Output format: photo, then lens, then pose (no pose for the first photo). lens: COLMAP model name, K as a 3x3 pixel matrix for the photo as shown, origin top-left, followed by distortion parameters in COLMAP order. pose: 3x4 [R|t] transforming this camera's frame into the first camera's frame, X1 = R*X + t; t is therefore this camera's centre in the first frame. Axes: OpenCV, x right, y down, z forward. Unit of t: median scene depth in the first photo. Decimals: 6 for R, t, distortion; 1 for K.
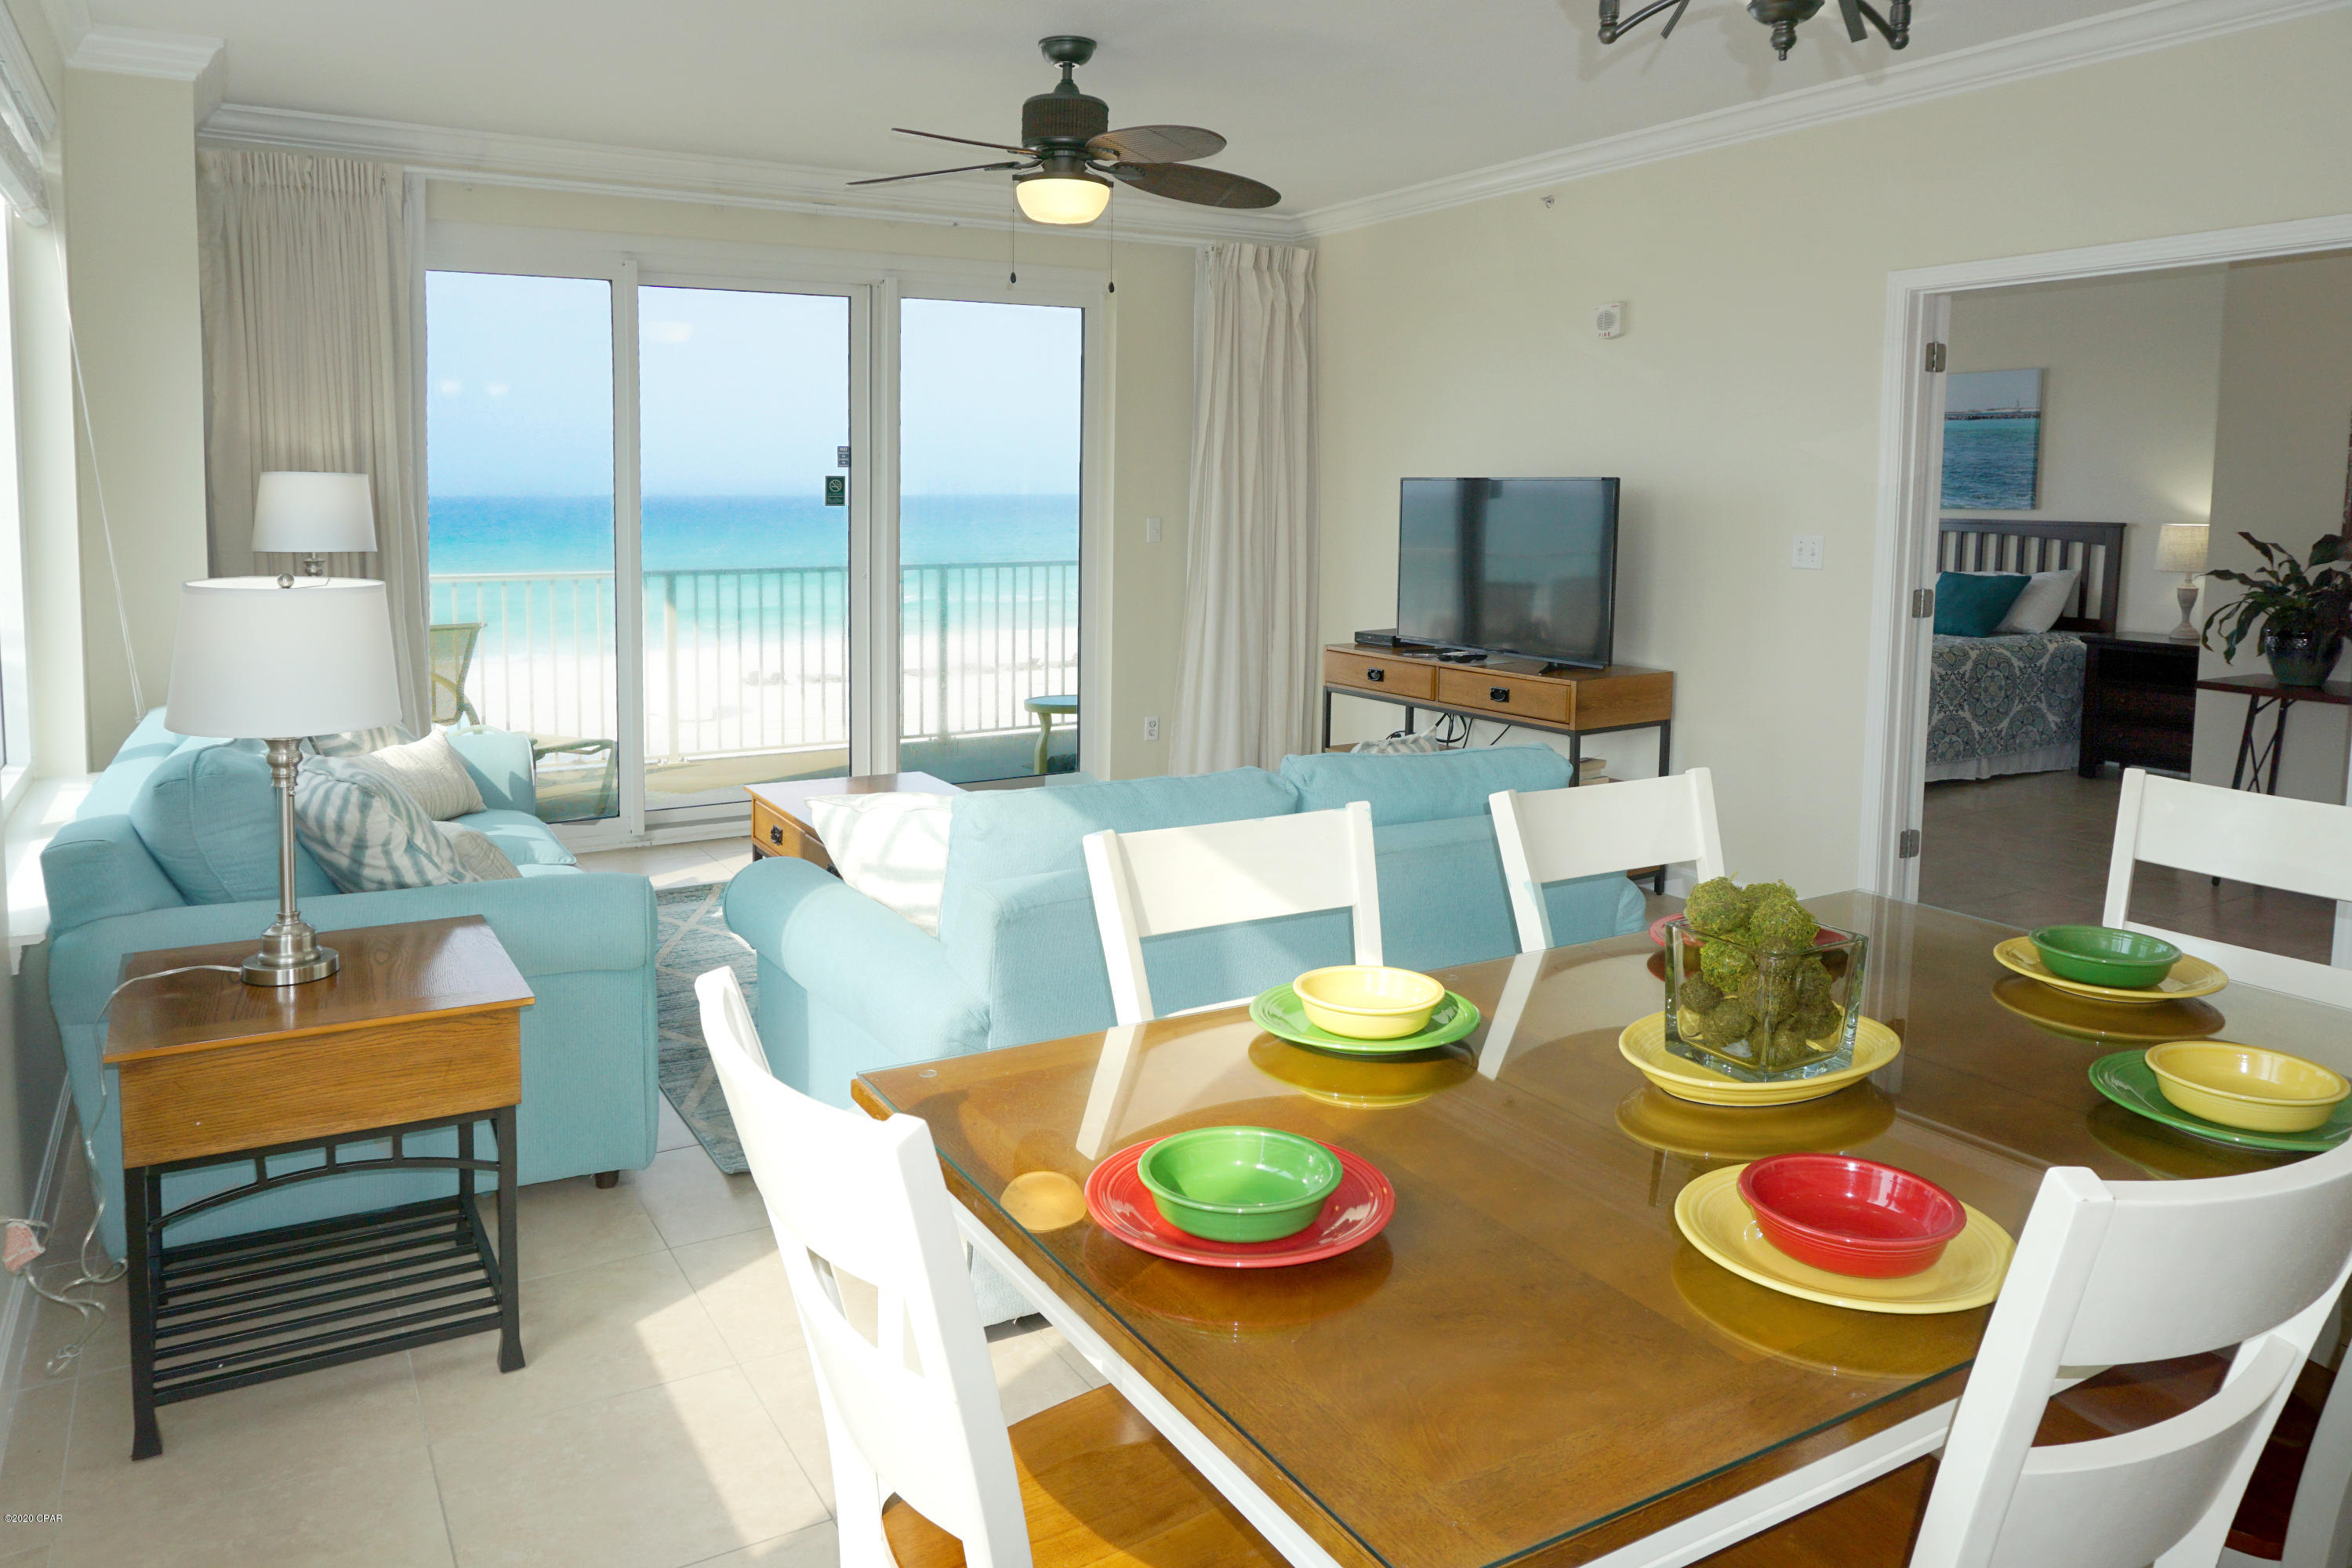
lens RADIAL K [[1654.1, 0, 1153.5], [0, 1654.1, 673.1], [0, 0, 1]] dist [-0.050462, 0.034133]
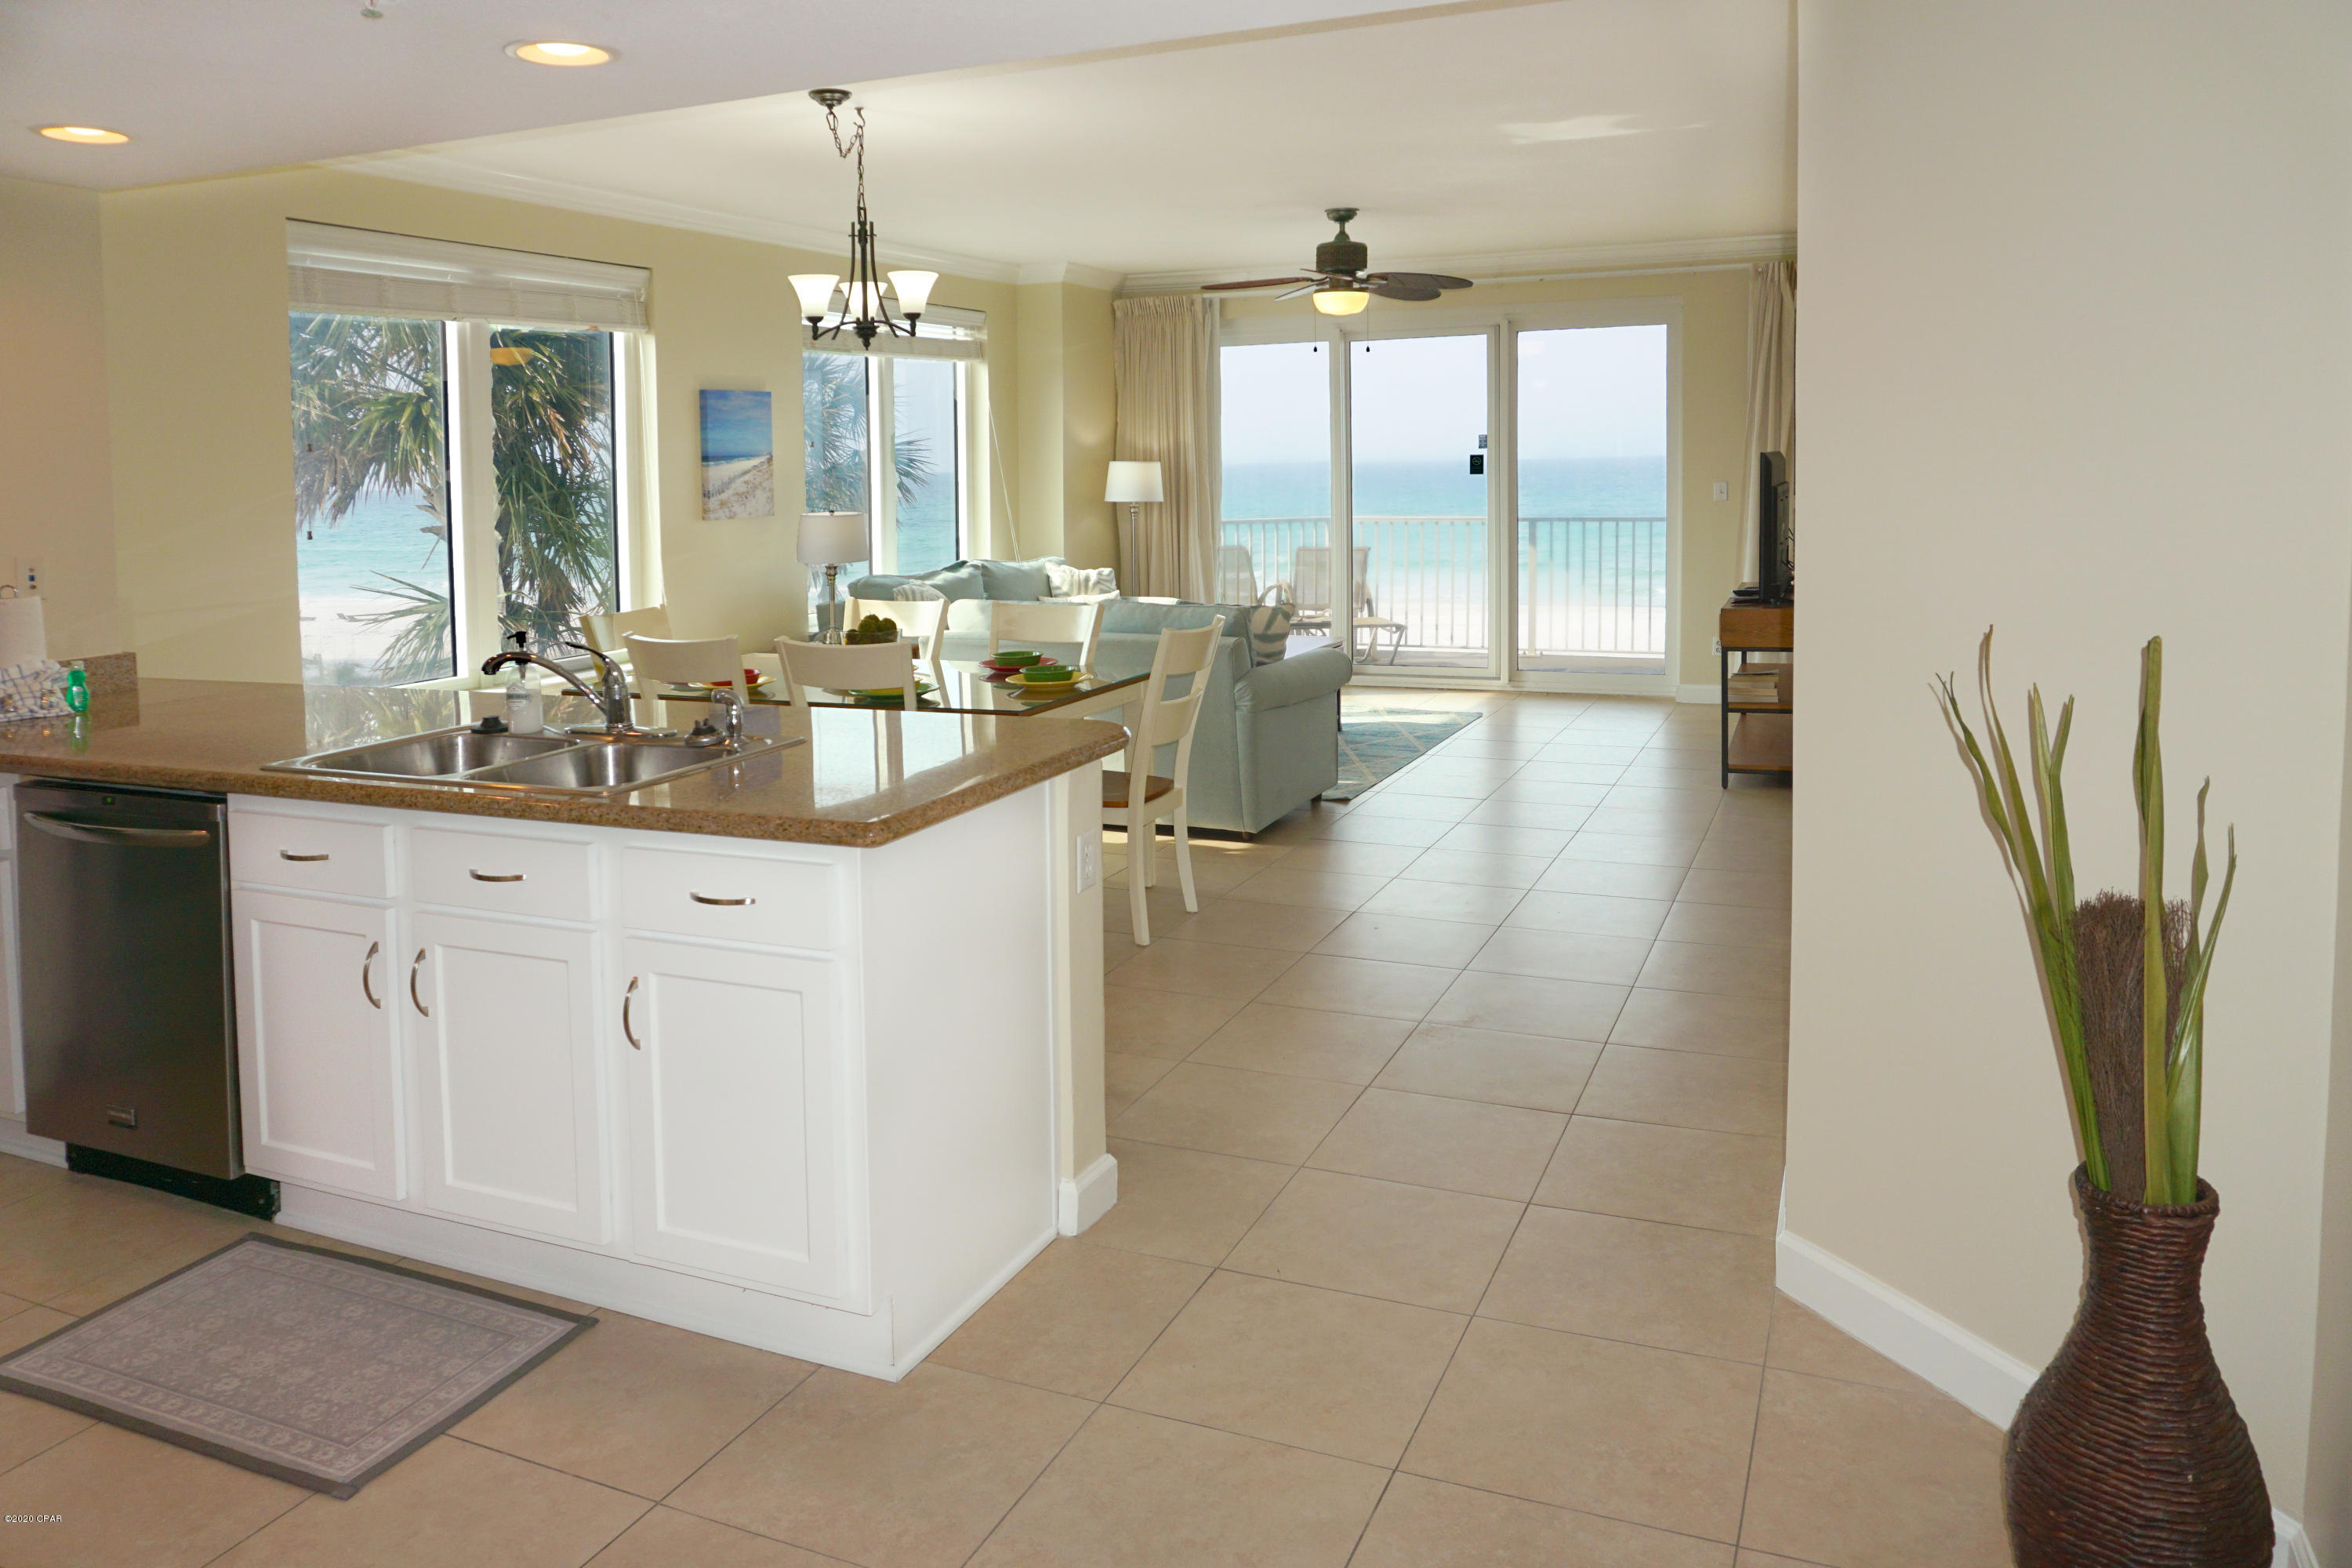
lens RADIAL K [[1625.8, 0, 1177.1], [0, 1625.8, 584.9], [0, 0, 1]] dist [-0.063500, 0.001342]
pose [[0.594718, 0.047468, -0.802532, 0.957577], [-0.061392, 0.998022, 0.013535, -0.005970], [0.801587, 0.041220, 0.596456, -0.098020]]
